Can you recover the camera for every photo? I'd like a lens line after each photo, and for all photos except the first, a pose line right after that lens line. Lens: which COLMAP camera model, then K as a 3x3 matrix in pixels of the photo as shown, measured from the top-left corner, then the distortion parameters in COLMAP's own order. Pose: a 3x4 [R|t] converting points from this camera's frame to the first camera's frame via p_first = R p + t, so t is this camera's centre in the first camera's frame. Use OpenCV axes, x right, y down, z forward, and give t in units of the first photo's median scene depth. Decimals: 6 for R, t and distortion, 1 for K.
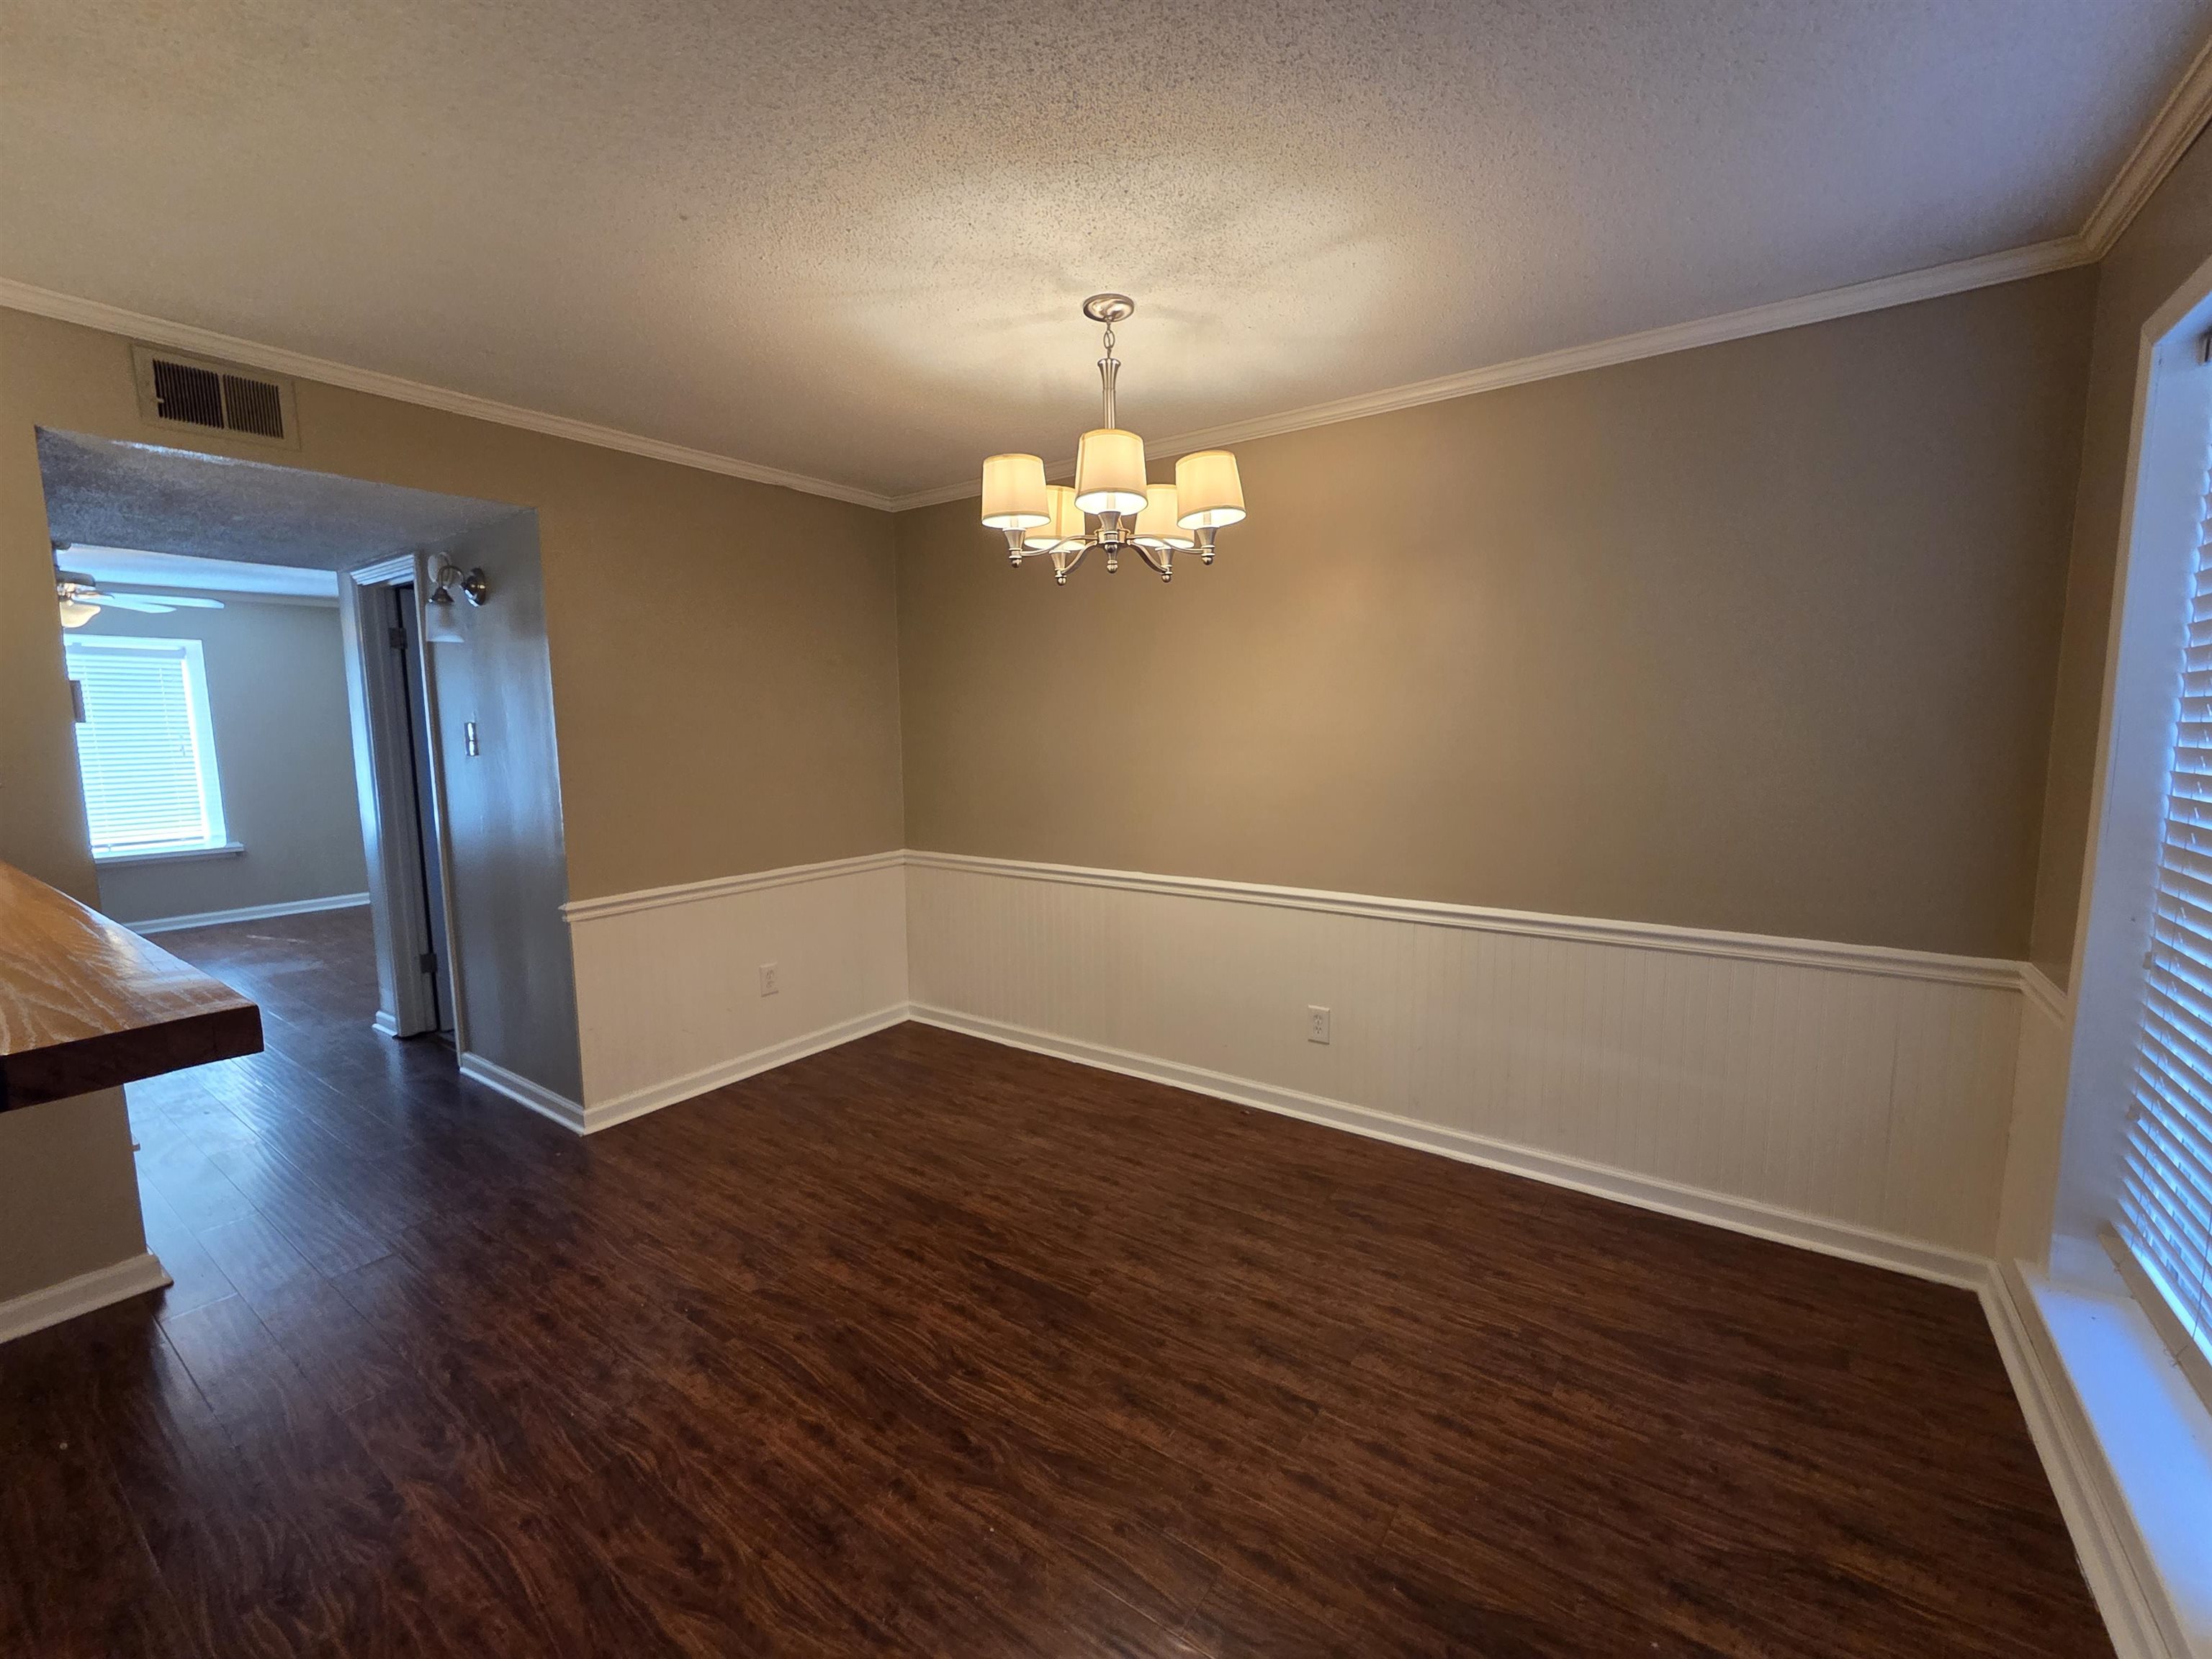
lens RADIAL K [[906.0, 0, 1113.0], [0, 906.0, 823.0], [0, 0, 1]] dist [0.002003, -0.000555]
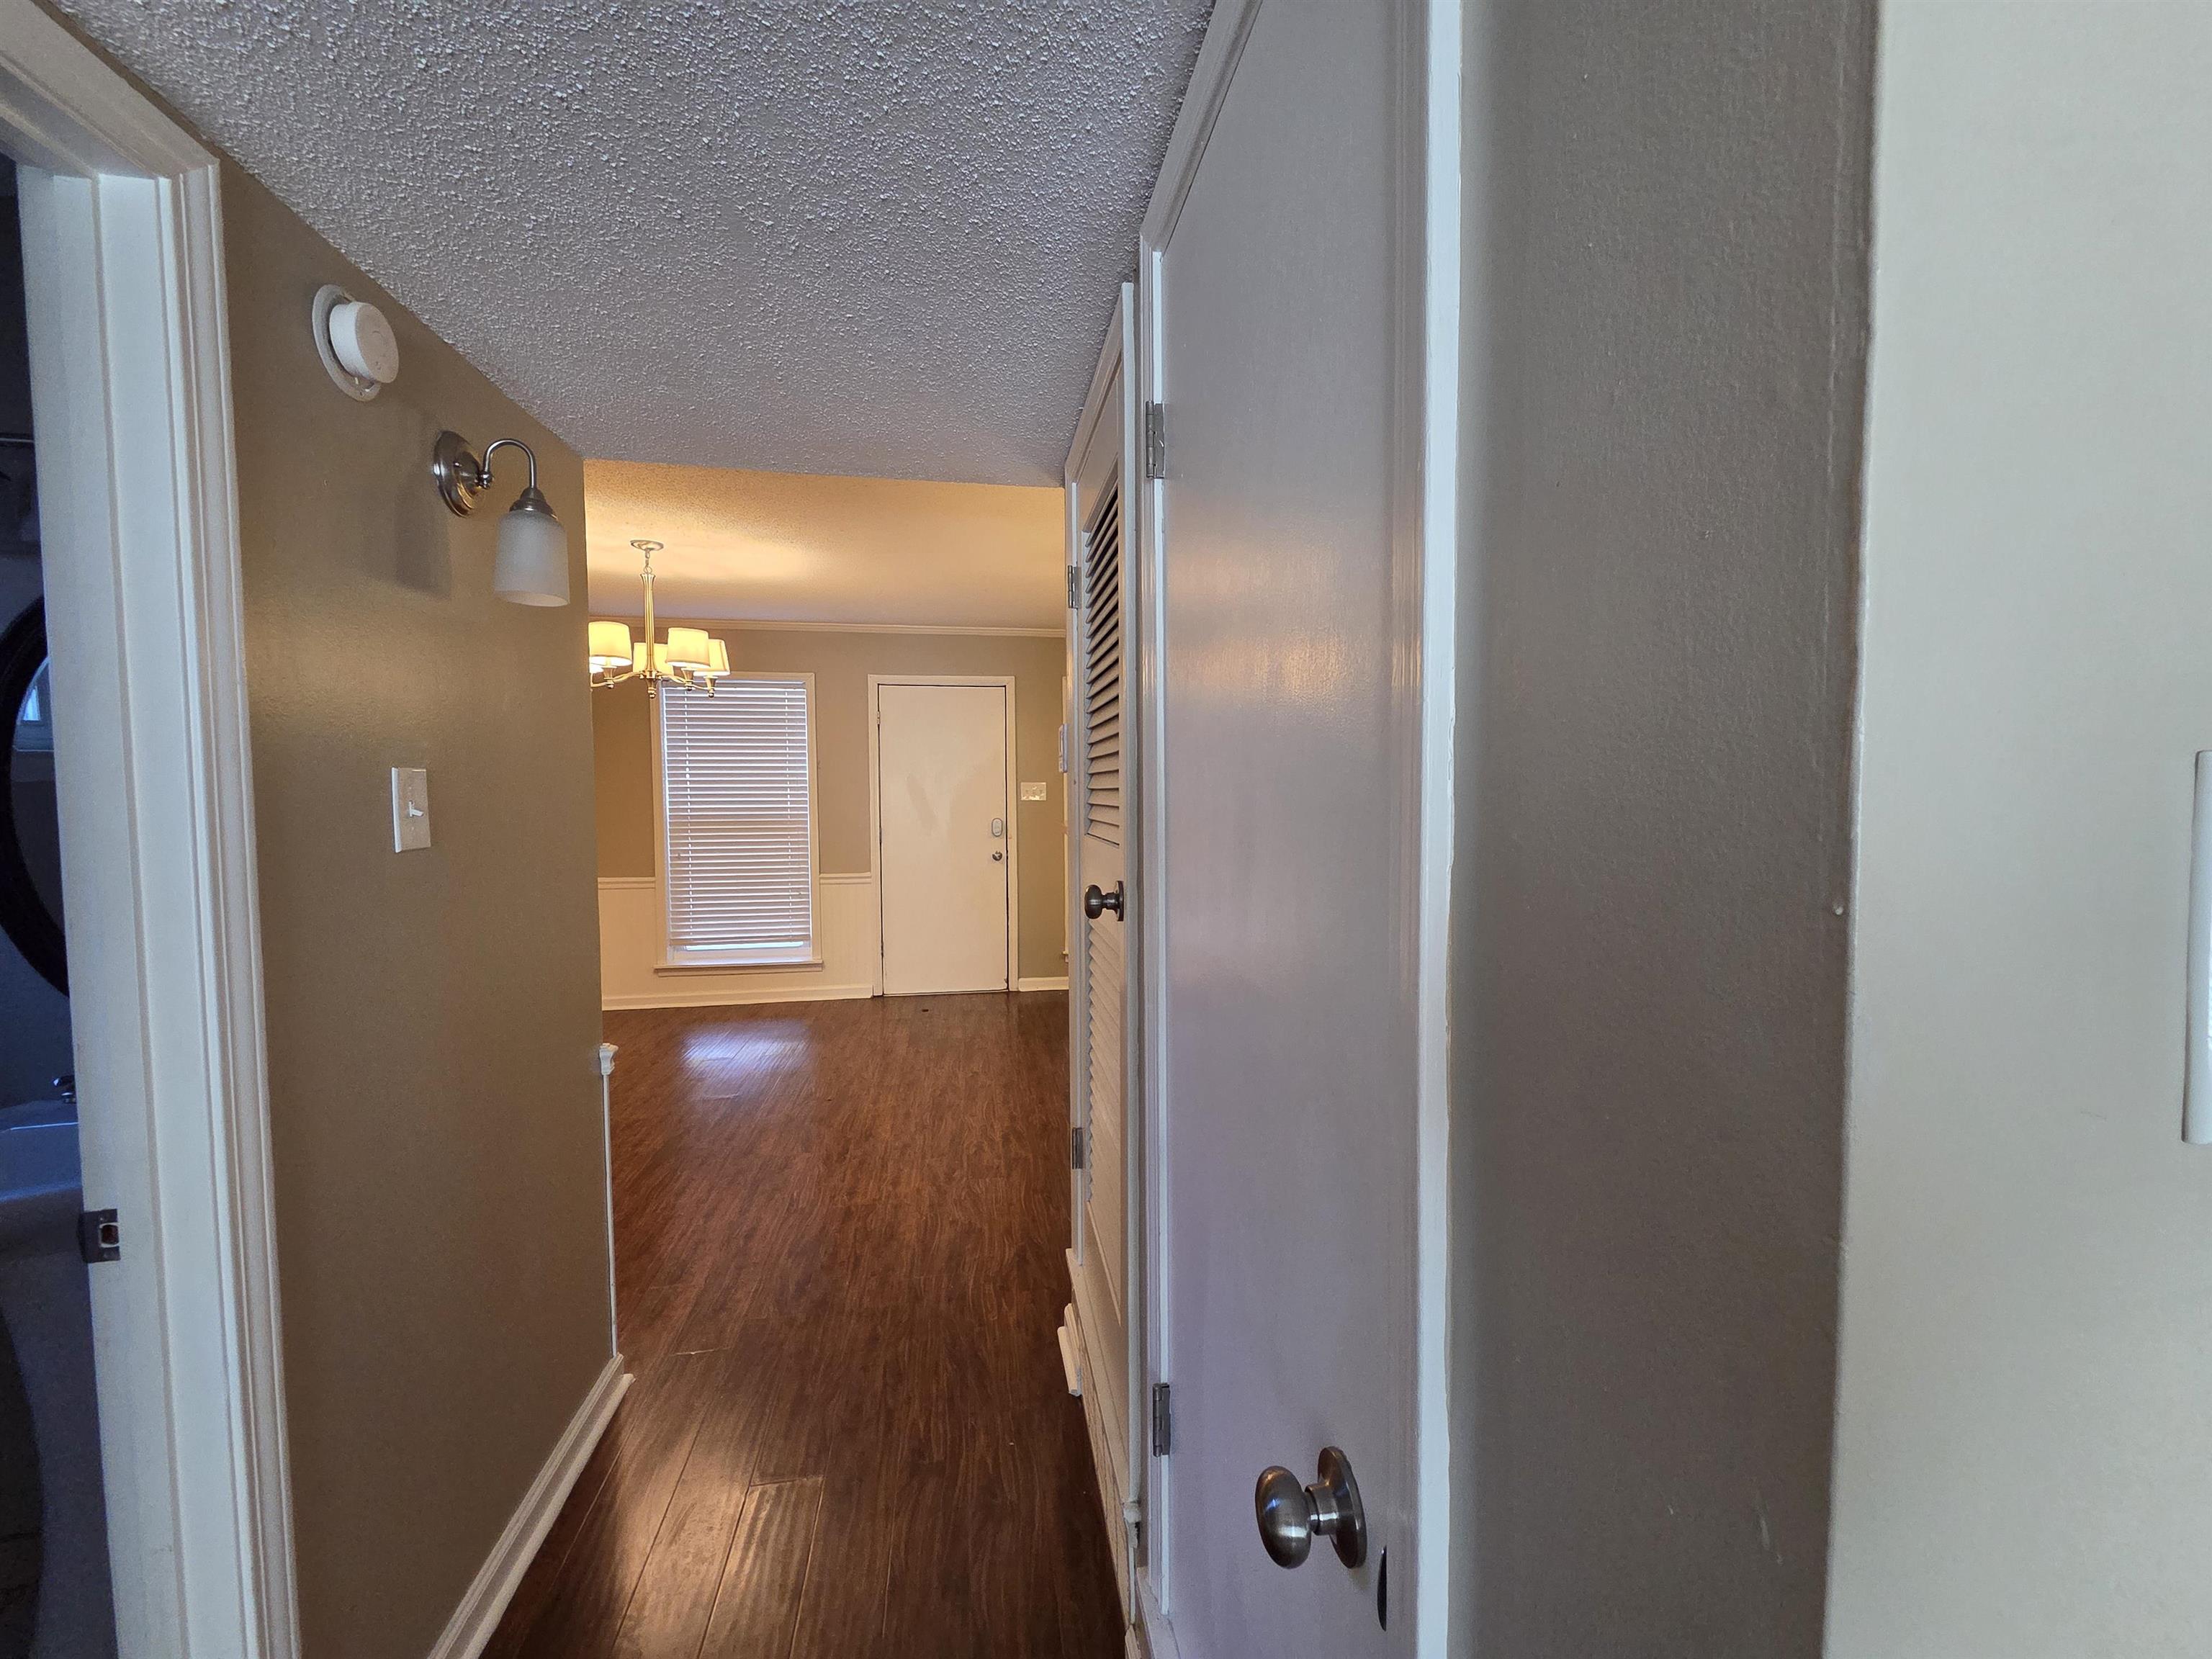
lens RADIAL K [[906.0, 0, 1129.7], [0, 906.0, 831.7], [0, 0, 1]] dist [0.002003, -0.000555]
pose [[-0.710936, -0.024218, 0.702839, -1.980126], [0.089291, 0.988210, 0.124370, -0.168001], [-0.697565, 0.151176, -0.700392, 1.734421]]
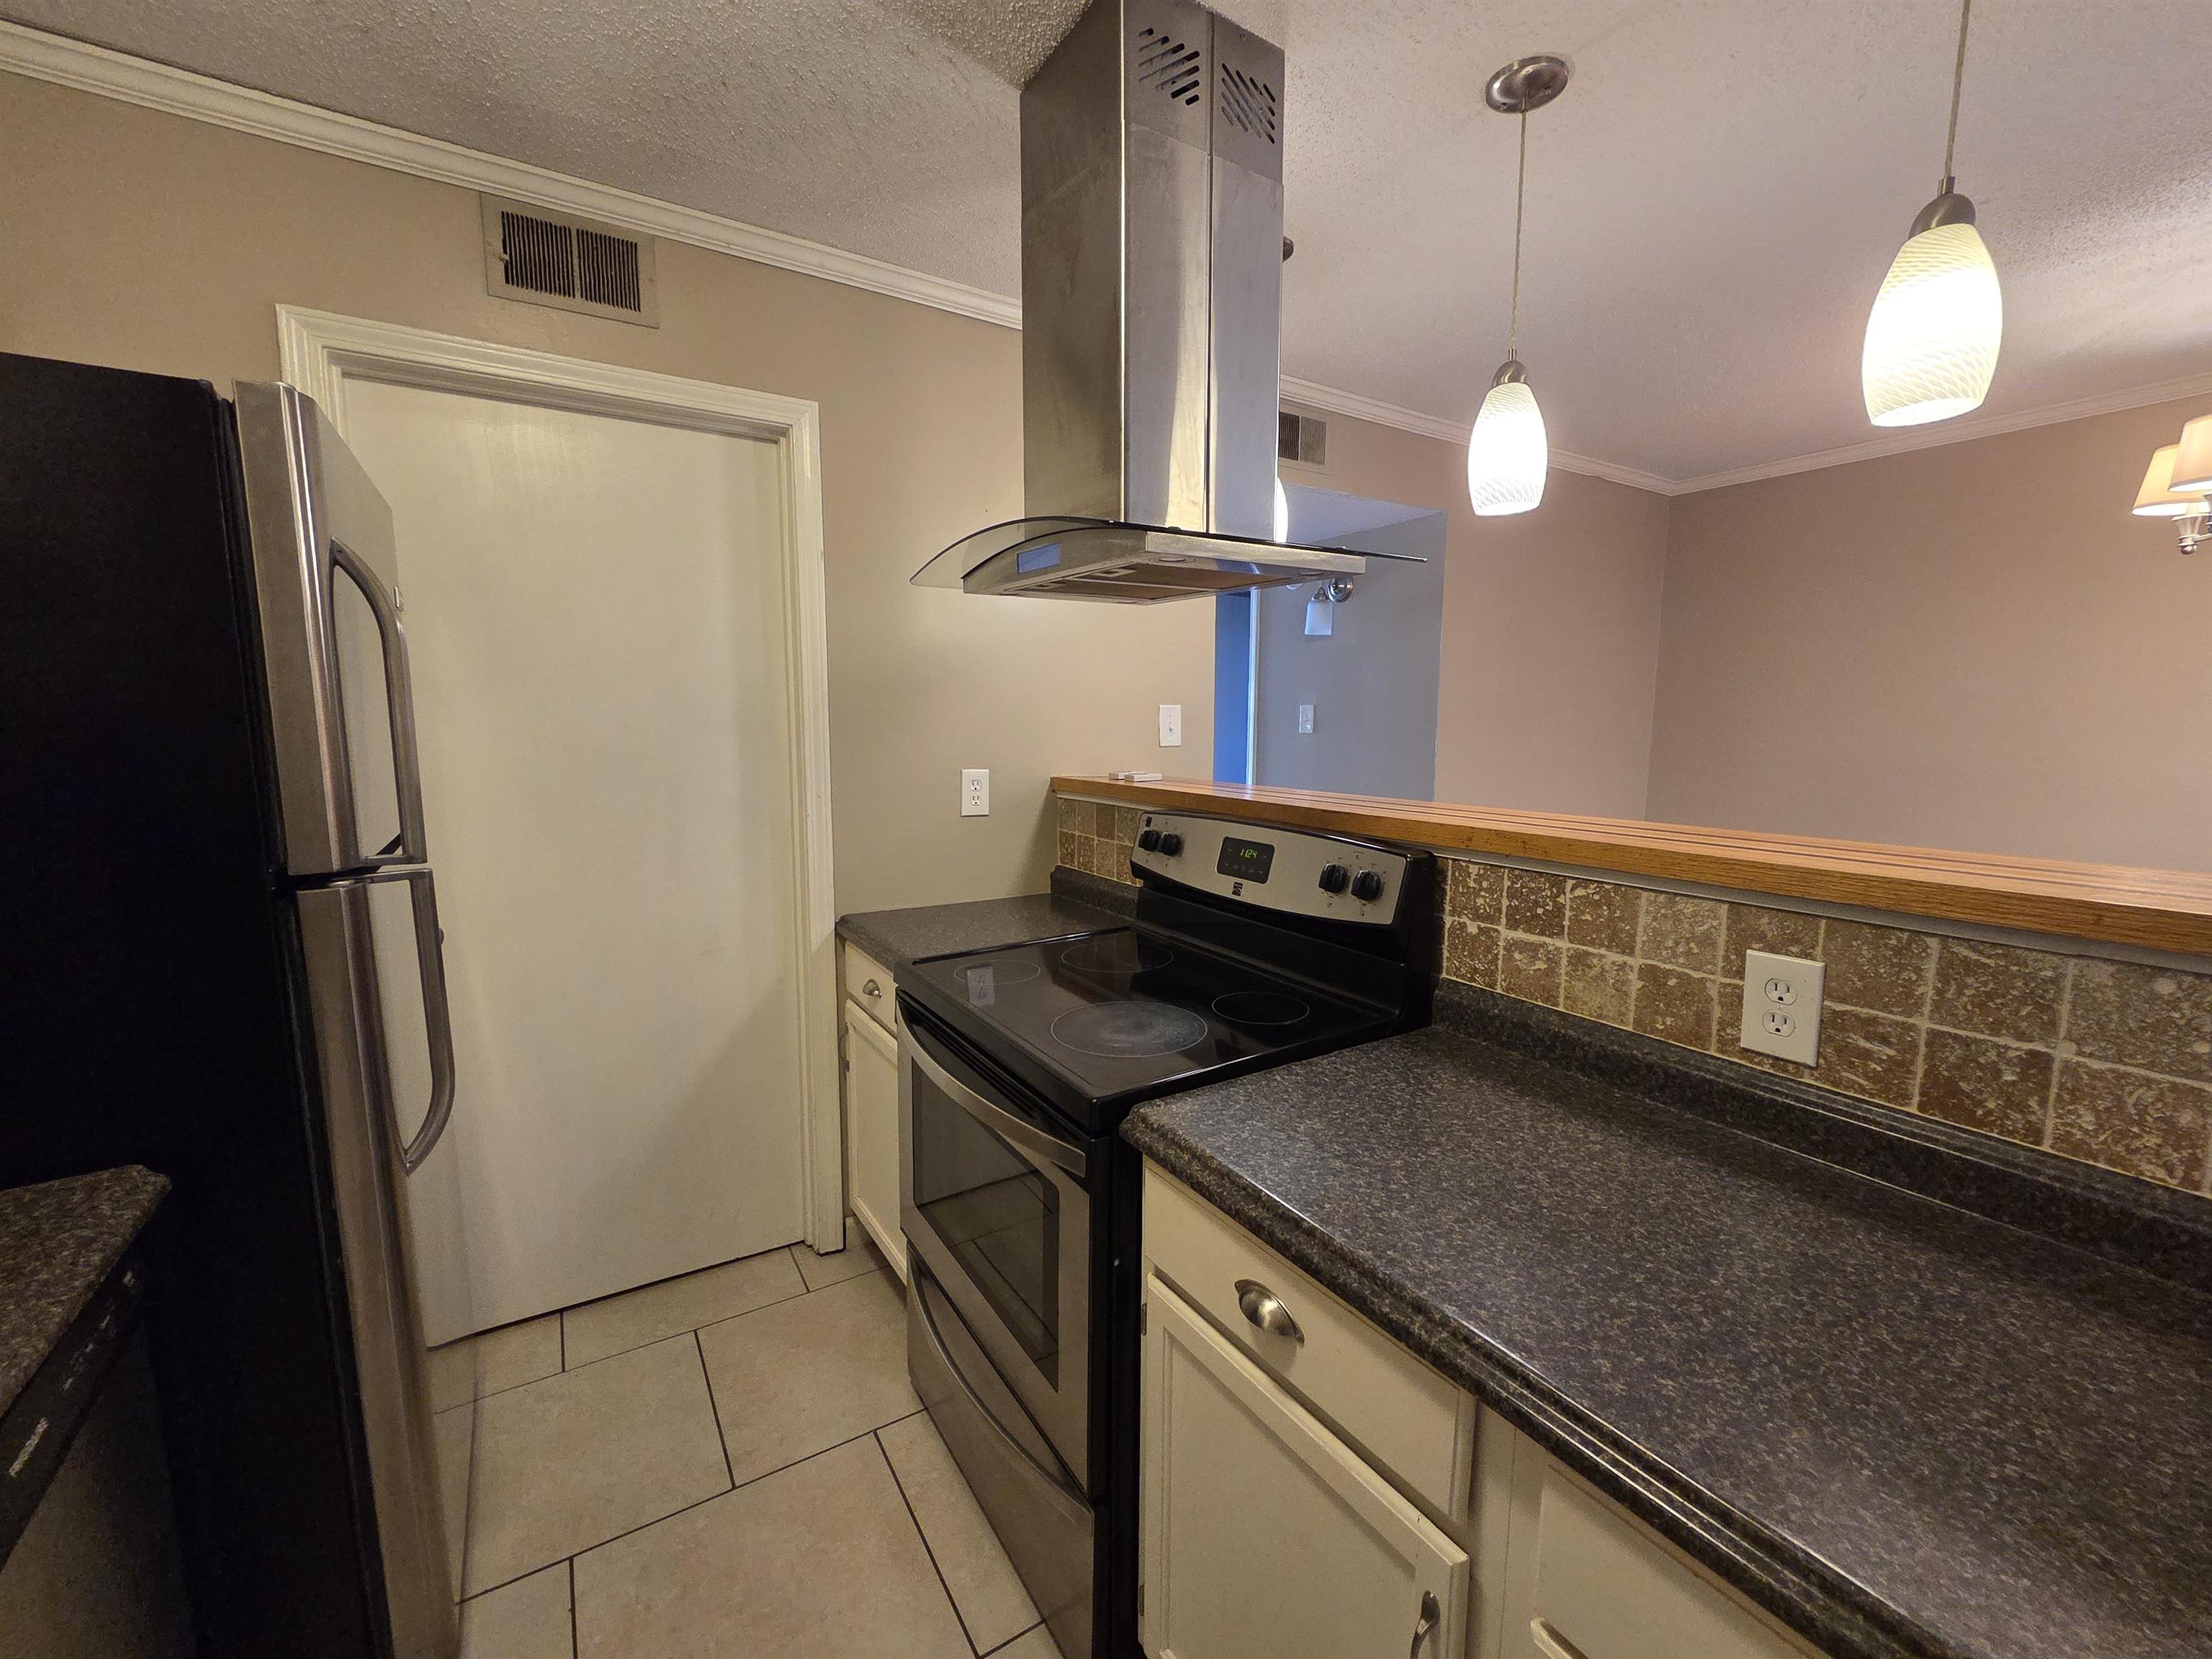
lens RADIAL K [[906.0, 0, 1122.9], [0, 906.0, 826.3], [0, 0, 1]] dist [0.002003, -0.000555]
pose [[0.923045, 0.064977, -0.379165, -0.796273], [-0.061392, 0.997881, 0.021554, 0.053528], [0.379762, 0.003382, 0.925078, -0.246063]]
